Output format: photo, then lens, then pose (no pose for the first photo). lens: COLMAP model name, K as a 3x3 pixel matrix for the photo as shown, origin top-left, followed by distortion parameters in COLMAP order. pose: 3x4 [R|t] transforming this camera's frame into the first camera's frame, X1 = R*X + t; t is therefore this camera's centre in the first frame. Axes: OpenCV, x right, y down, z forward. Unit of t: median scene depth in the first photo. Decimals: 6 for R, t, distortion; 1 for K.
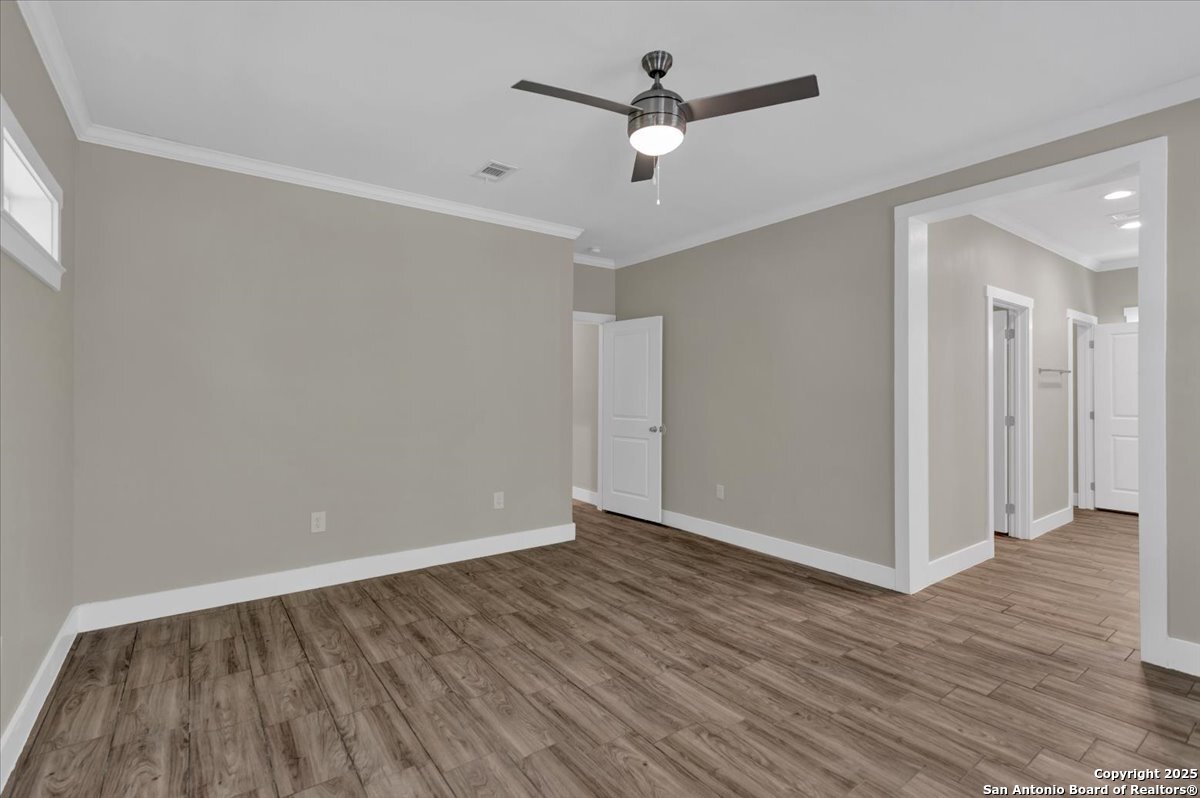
lens RADIAL K [[552.9, 0, 597.7], [0, 552.9, 394.2], [0, 0, 1]] dist [0.010195, -0.000679]
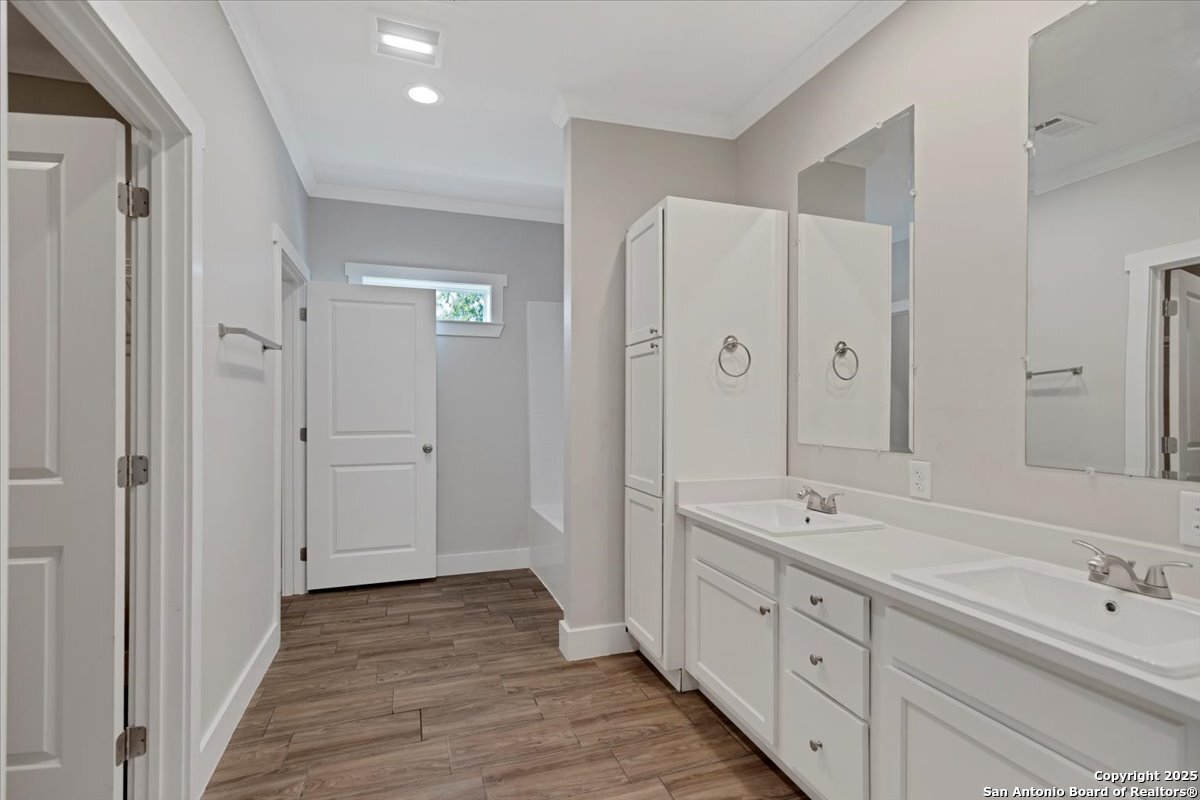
lens RADIAL K [[566.0, 0, 607.0], [0, 566.0, 406.5], [0, 0, 1]] dist [0.009381, -0.000238]
pose [[0.295048, 0.002162, 0.955480, 0.942093], [-0.001664, 0.999997, -0.001749, 0.021693], [-0.955481, -0.001074, 0.295051, 1.190865]]
